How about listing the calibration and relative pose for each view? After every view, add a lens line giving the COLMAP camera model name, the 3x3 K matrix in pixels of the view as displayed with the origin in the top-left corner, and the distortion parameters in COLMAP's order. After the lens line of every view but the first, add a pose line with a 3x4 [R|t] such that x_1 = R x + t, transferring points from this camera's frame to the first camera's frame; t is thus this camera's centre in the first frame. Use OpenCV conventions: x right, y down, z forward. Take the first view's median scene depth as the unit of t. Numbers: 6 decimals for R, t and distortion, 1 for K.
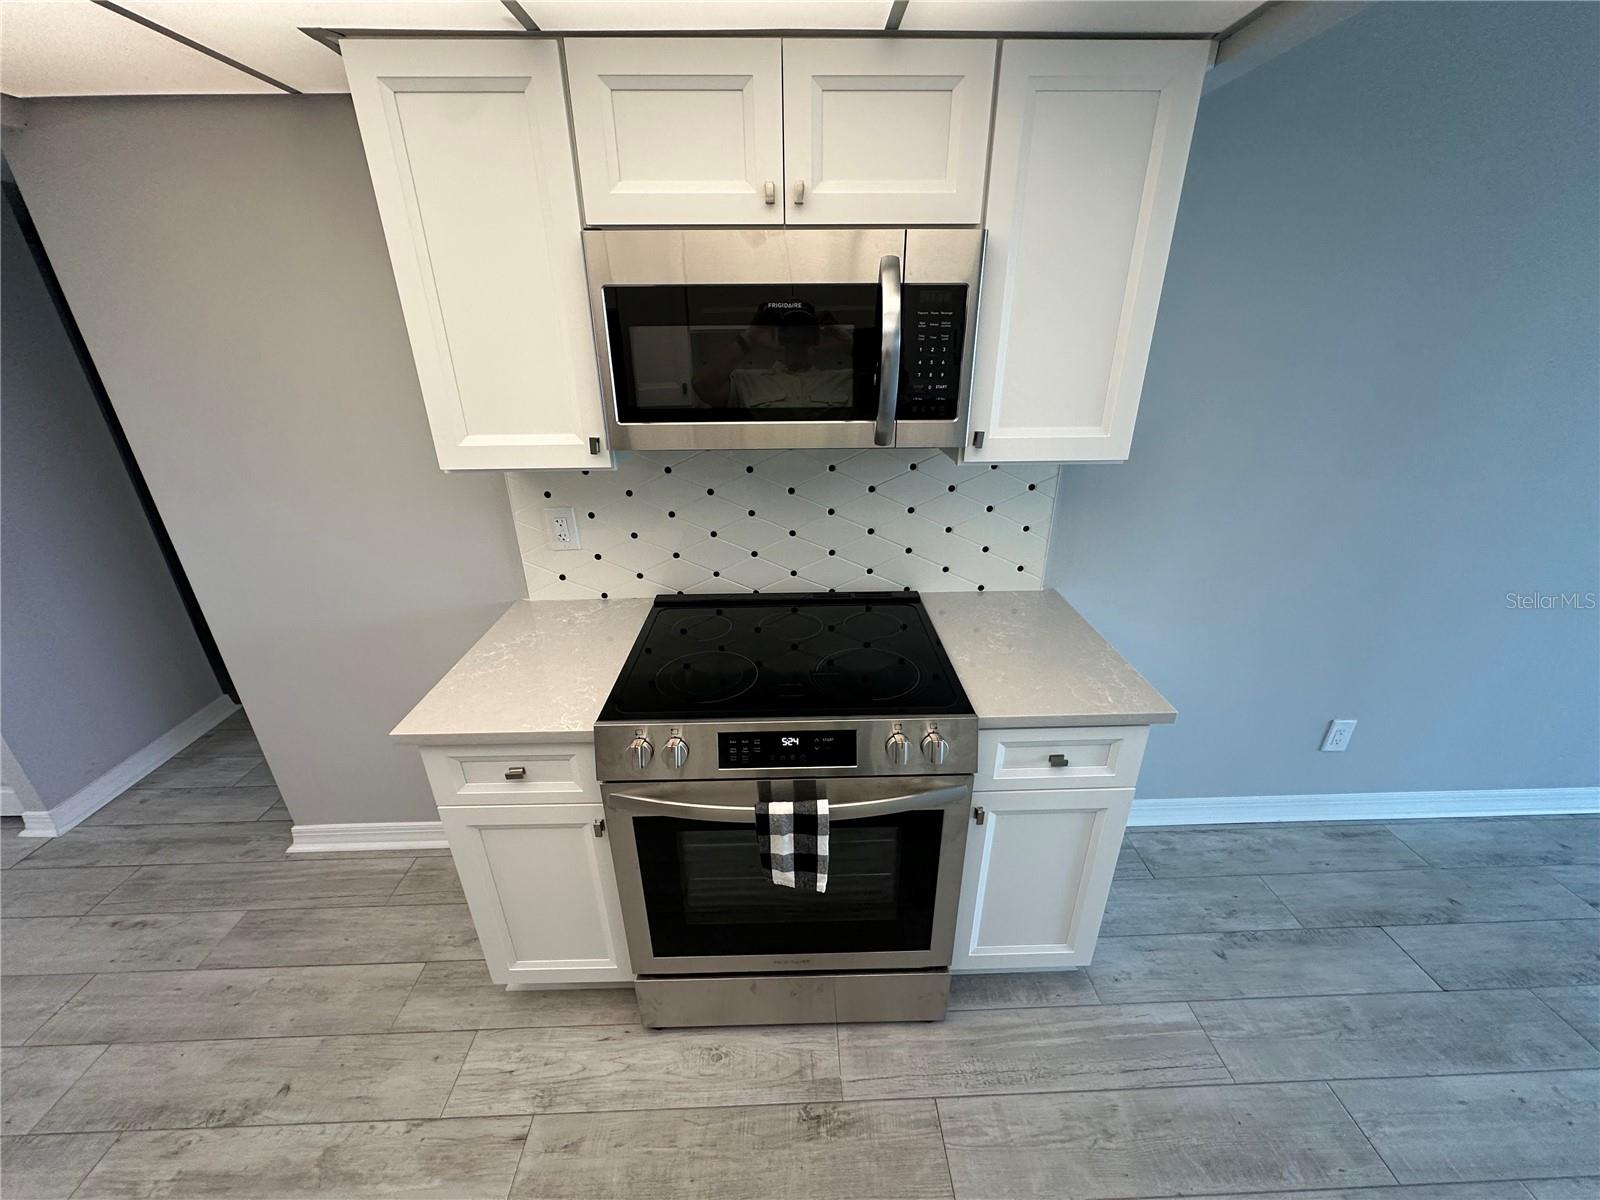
lens RADIAL K [[635.9, 0, 794.8], [0, 635.9, 592.9], [0, 0, 1]] dist [0.001656, 0.000302]
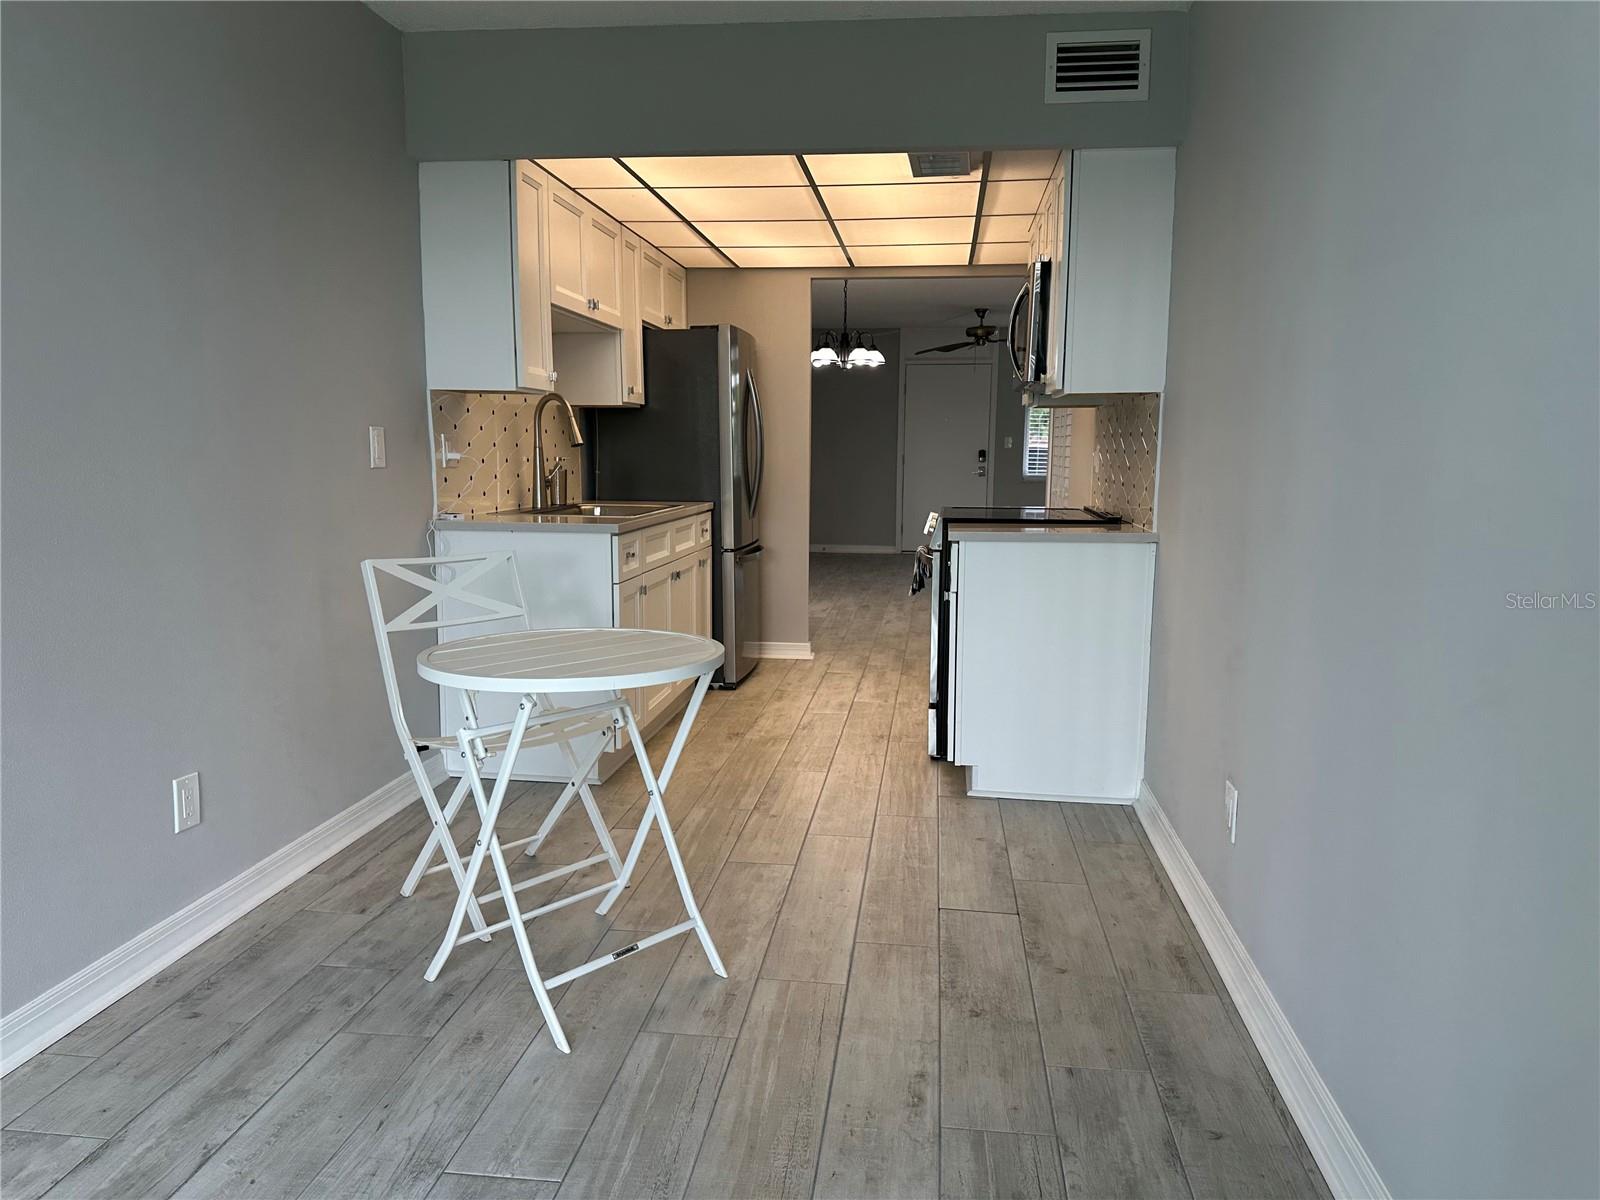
lens RADIAL K [[1132.7, 0, 799.1], [0, 1132.7, 601.0], [0, 0, 1]] dist [0.001526, -0.002975]
pose [[-0.146887, 0.156977, -0.976618, 2.071738], [-0.408878, 0.889392, 0.204453, -0.025793], [0.900690, 0.429349, -0.066456, 0.584948]]
